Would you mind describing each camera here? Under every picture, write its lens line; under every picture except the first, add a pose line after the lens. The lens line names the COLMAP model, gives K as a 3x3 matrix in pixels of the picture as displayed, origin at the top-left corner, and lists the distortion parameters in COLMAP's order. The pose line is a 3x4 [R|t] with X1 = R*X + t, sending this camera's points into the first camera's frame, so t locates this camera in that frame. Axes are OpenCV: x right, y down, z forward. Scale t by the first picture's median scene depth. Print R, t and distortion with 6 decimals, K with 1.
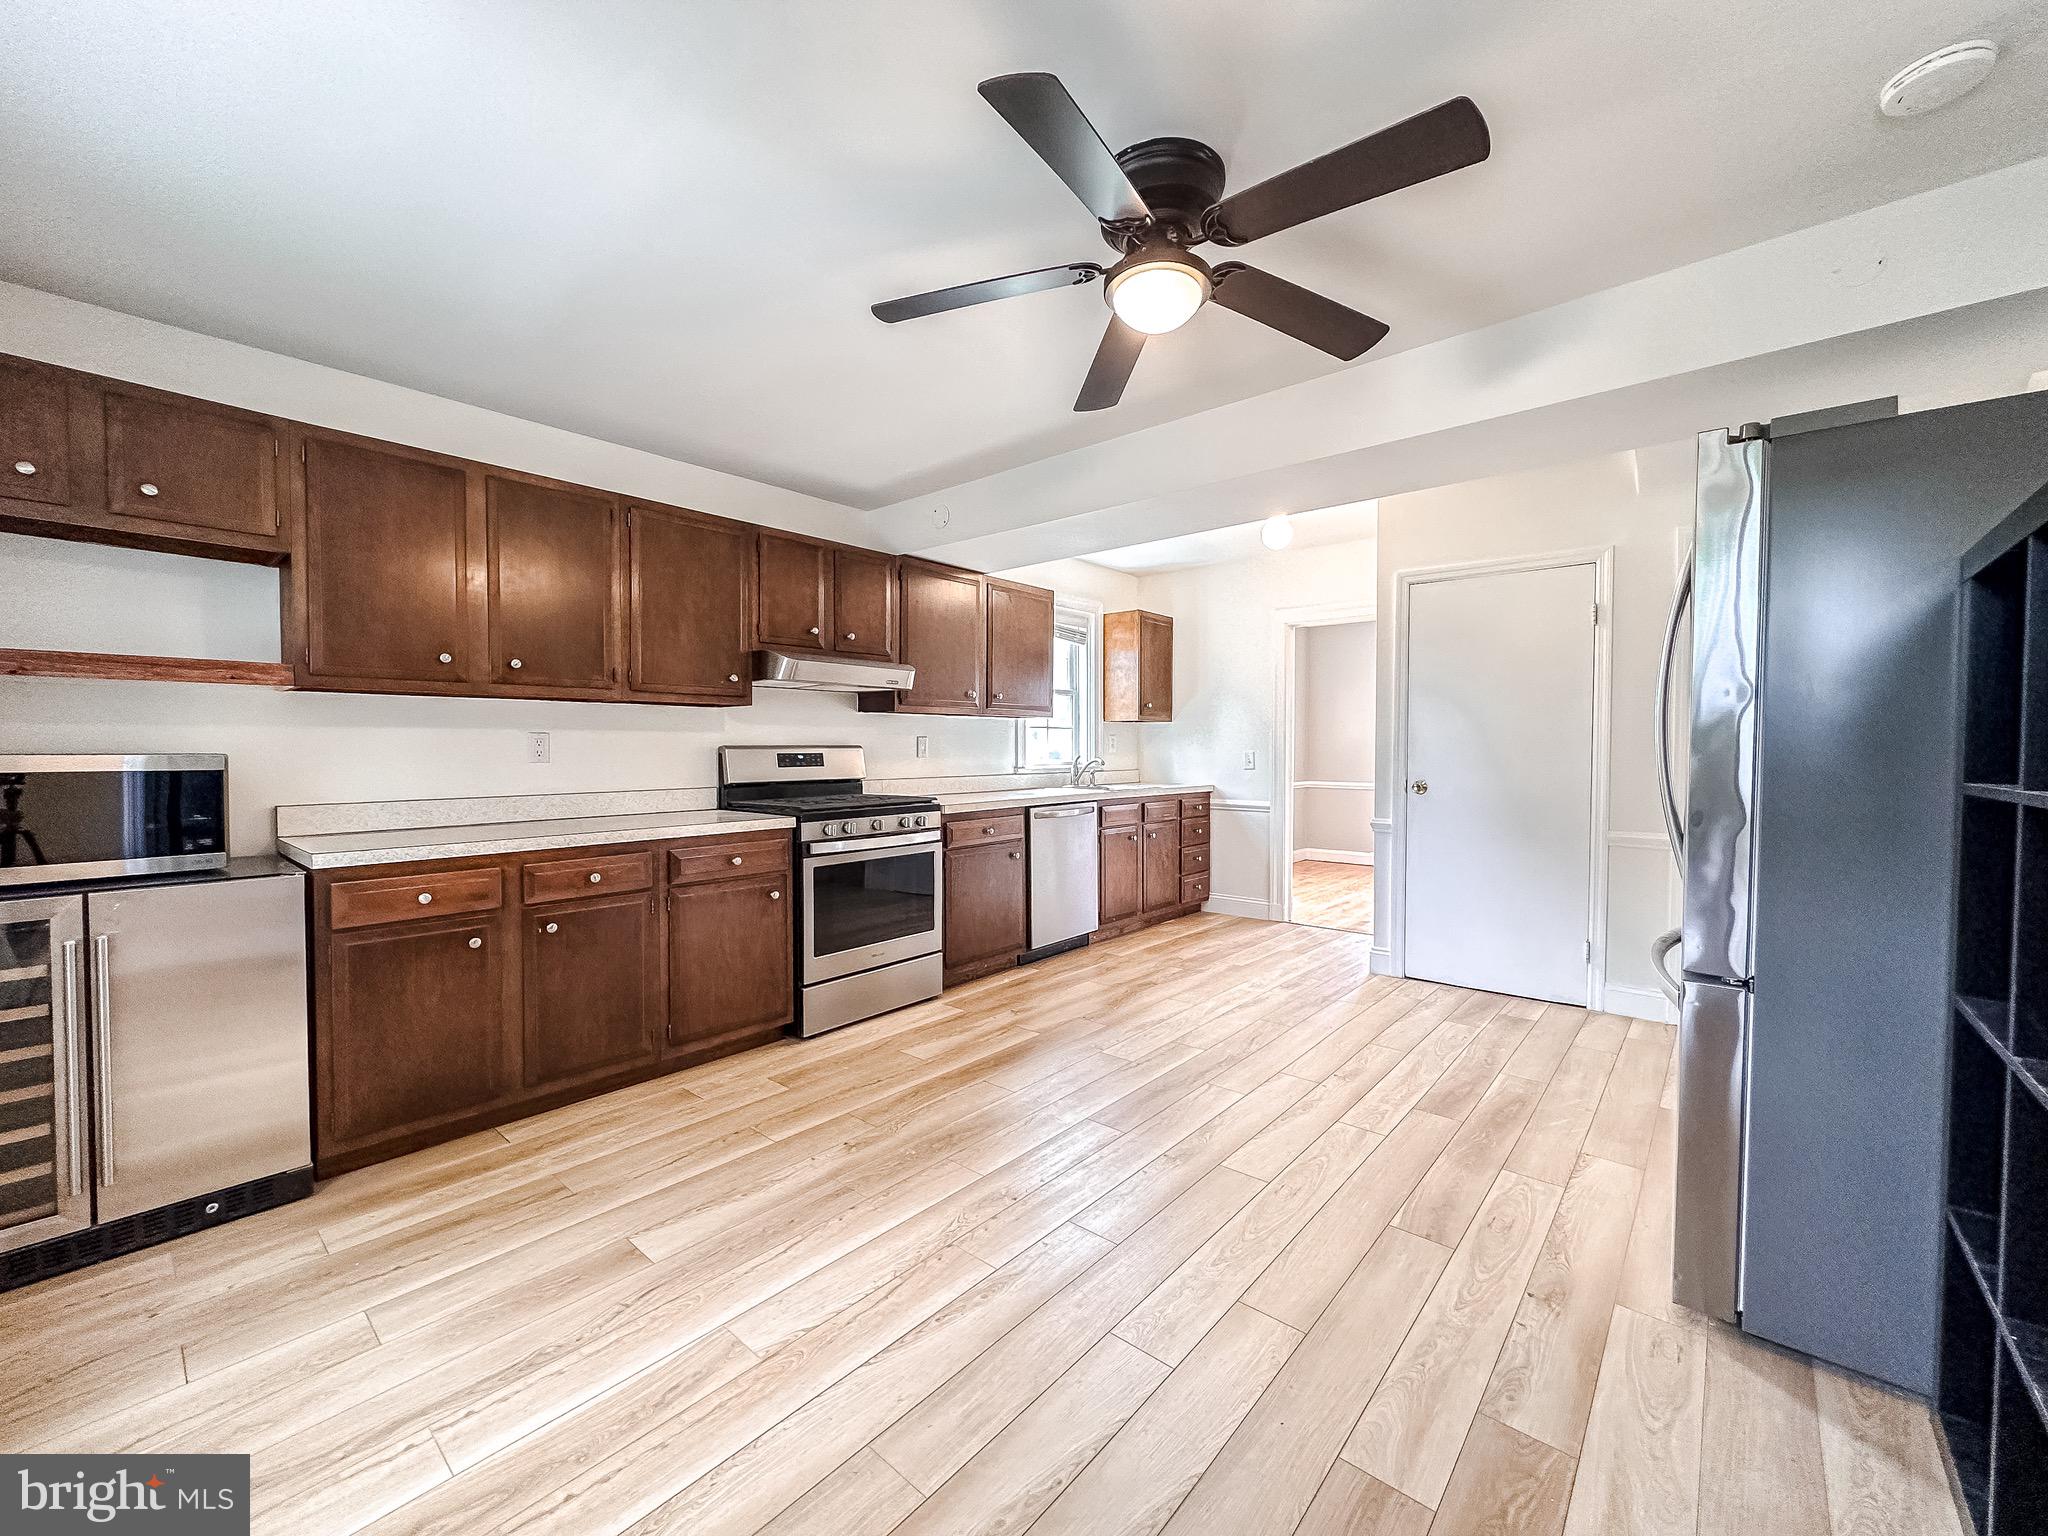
lens RADIAL K [[818.5, 0, 1025.0], [0, 818.5, 767.8], [0, 0, 1]] dist [-0.001217, -0.000102]
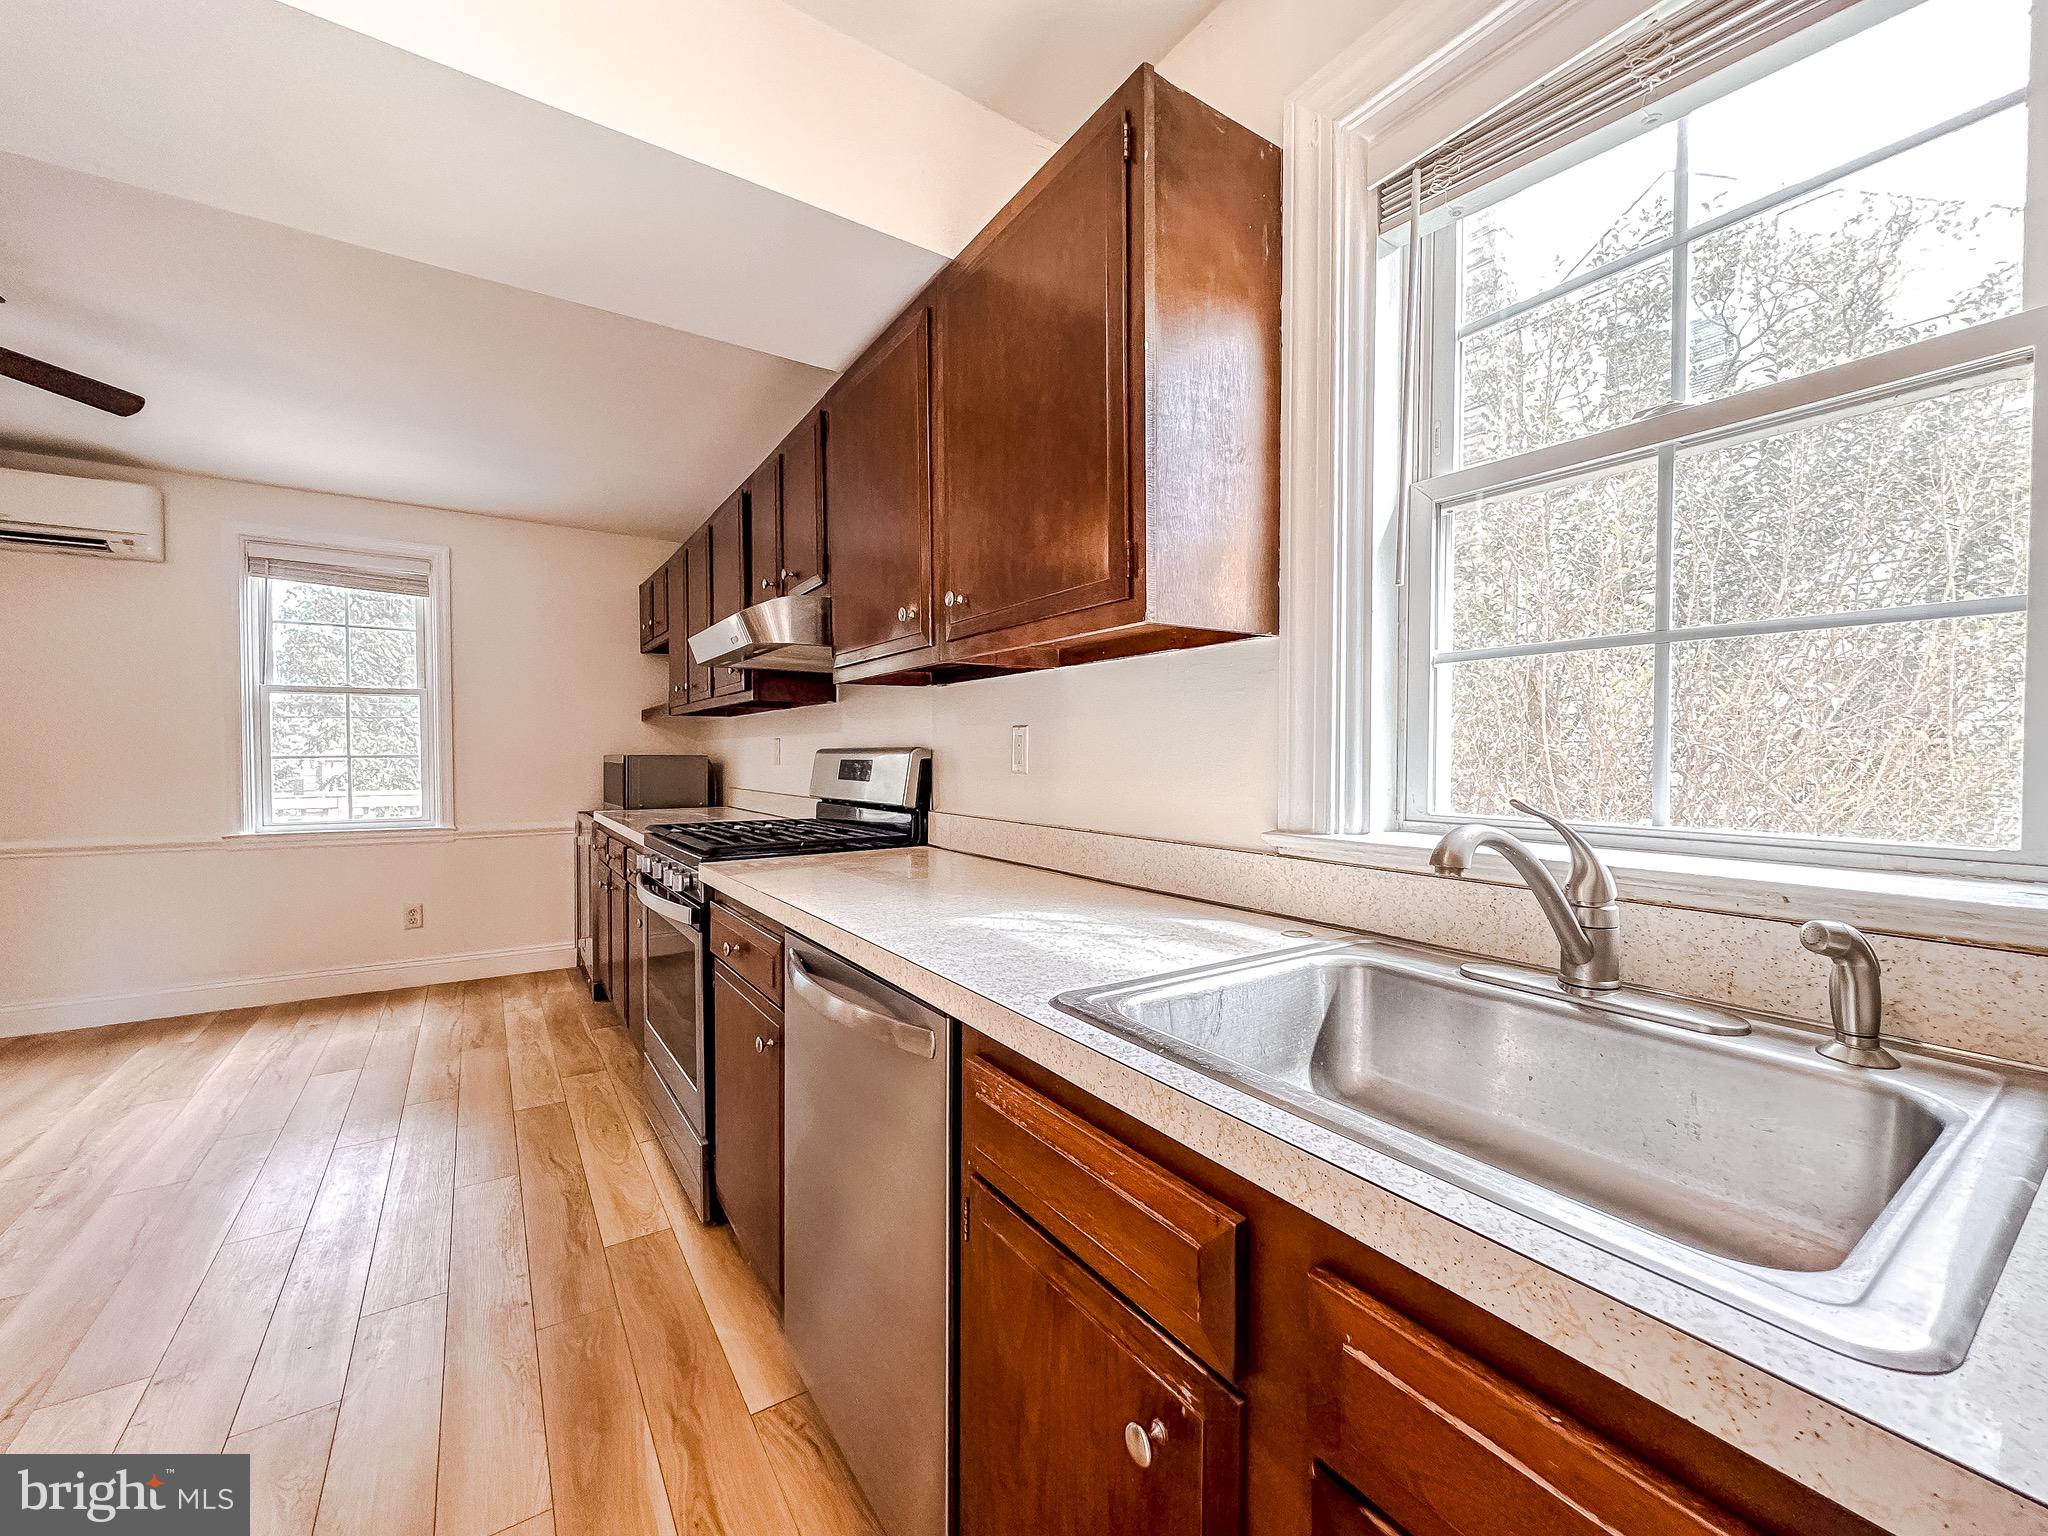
lens RADIAL K [[818.5, 0, 1025.0], [0, 818.5, 767.8], [0, 0, 1]] dist [-0.001217, -0.000102]
pose [[-0.259661, 0.019687, -0.965499, 0.413515], [-0.021940, 0.999414, 0.026279, -0.038622], [0.965451, 0.028007, -0.259077, 1.596233]]
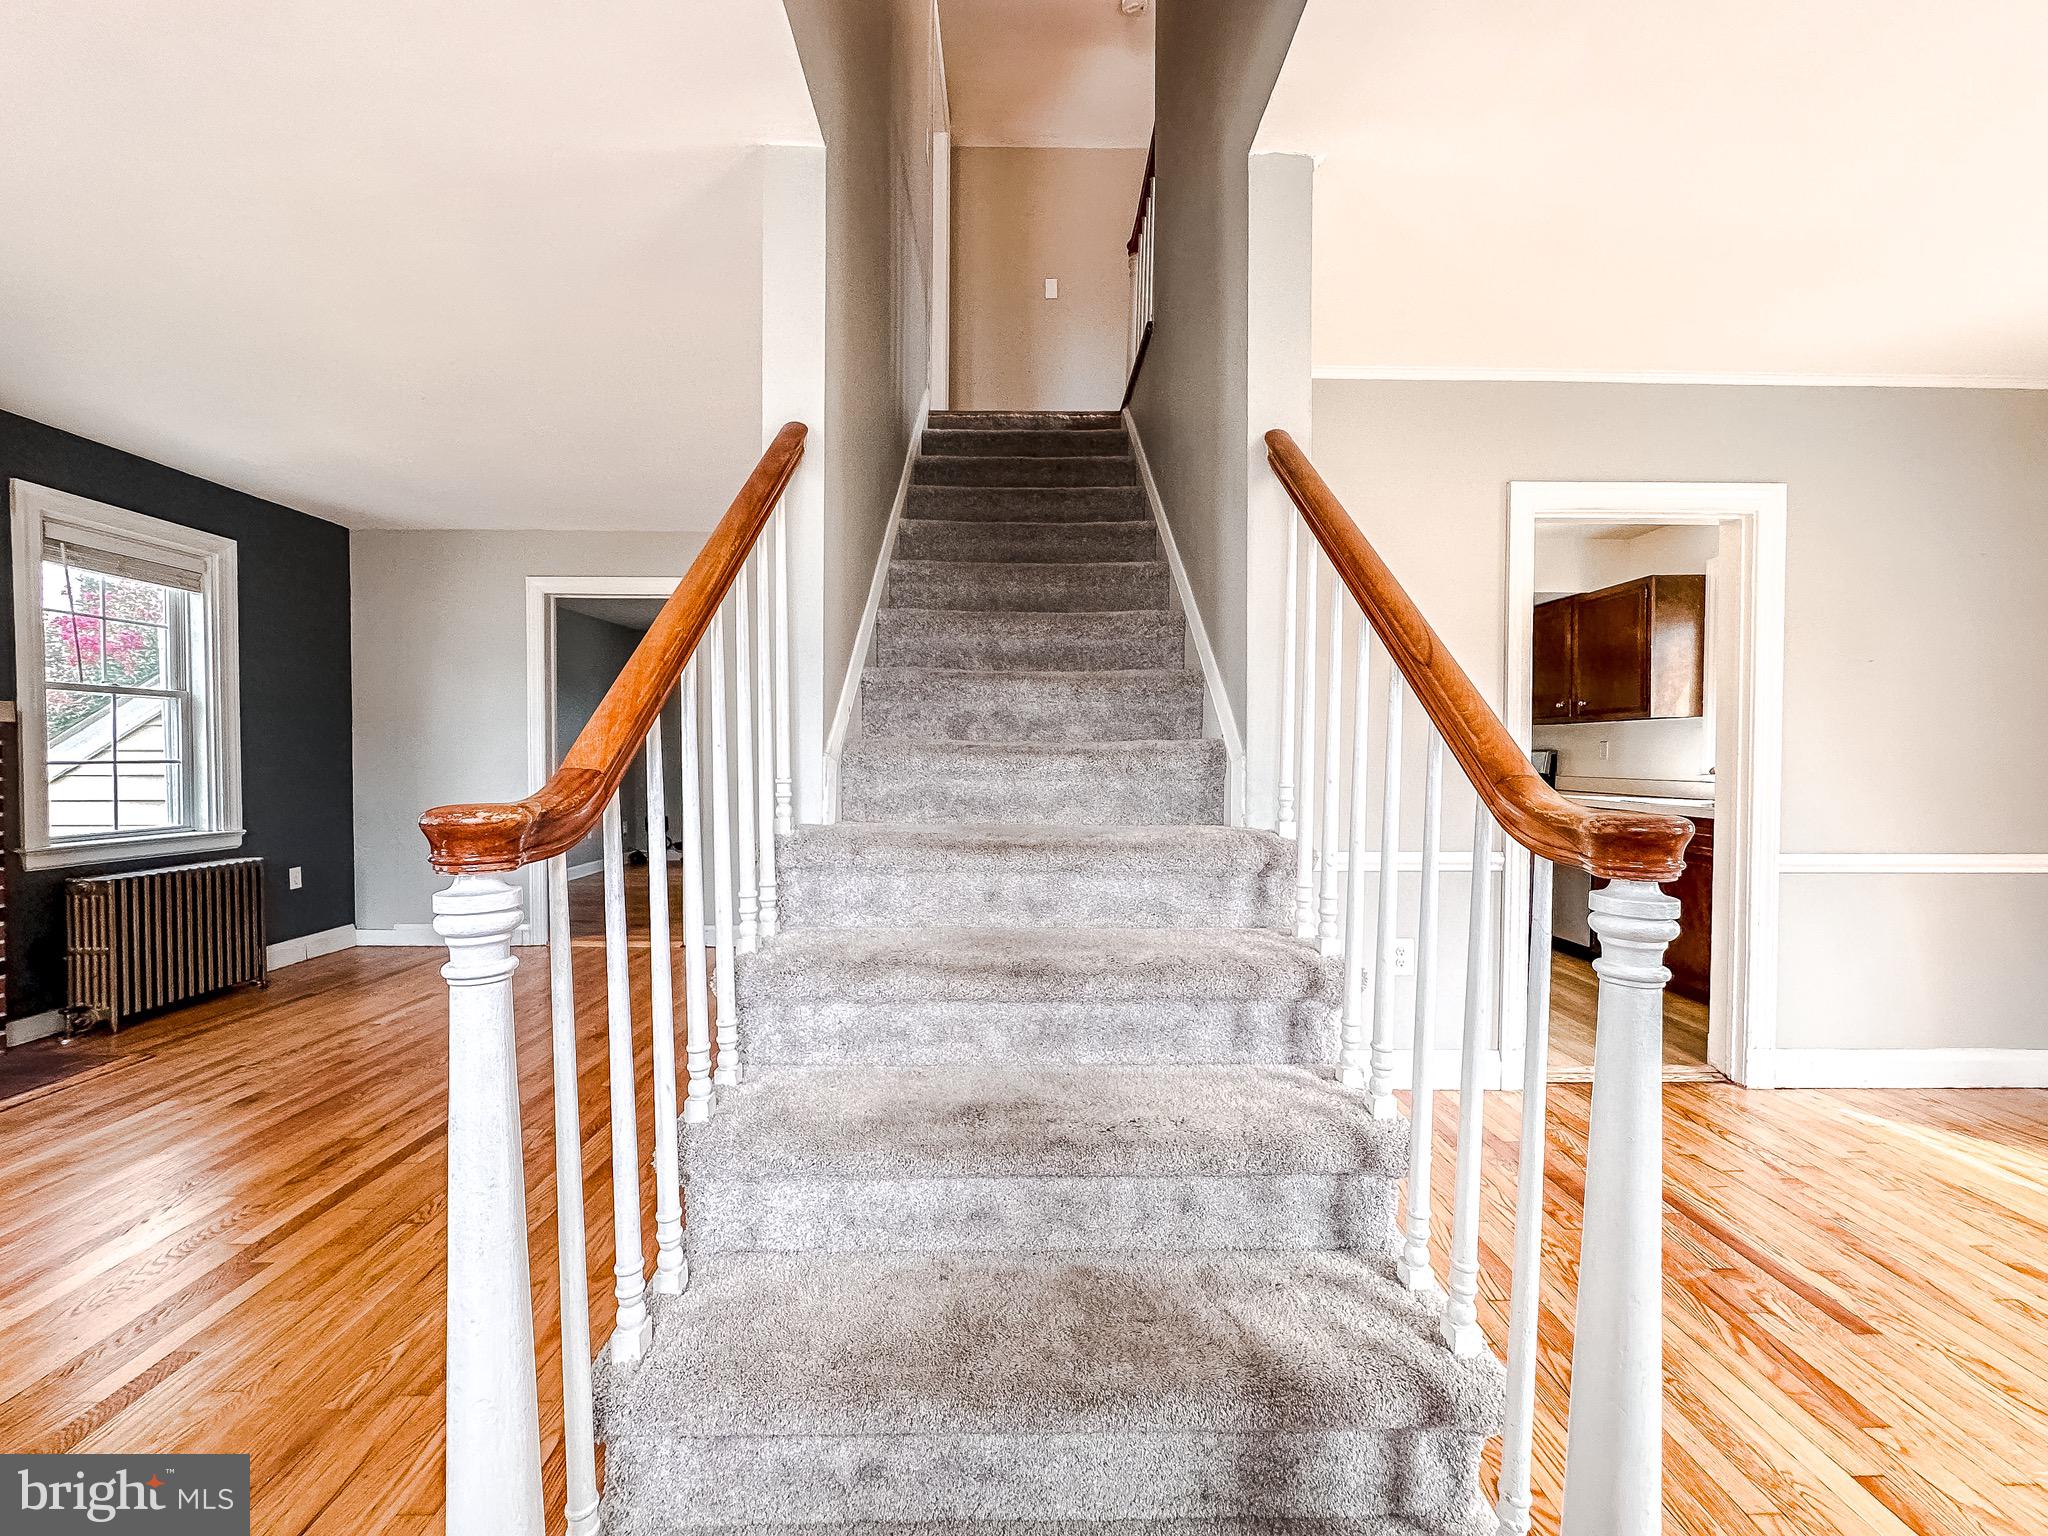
lens RADIAL K [[818.5, 0, 1025.0], [0, 818.5, 767.8], [0, 0, 1]] dist [-0.001217, -0.000102]
pose [[-0.748044, 0.010771, -0.663562, 1.764674], [-0.019655, 0.999070, 0.038374, -0.041764], [0.663358, 0.041748, -0.747137, 1.888204]]
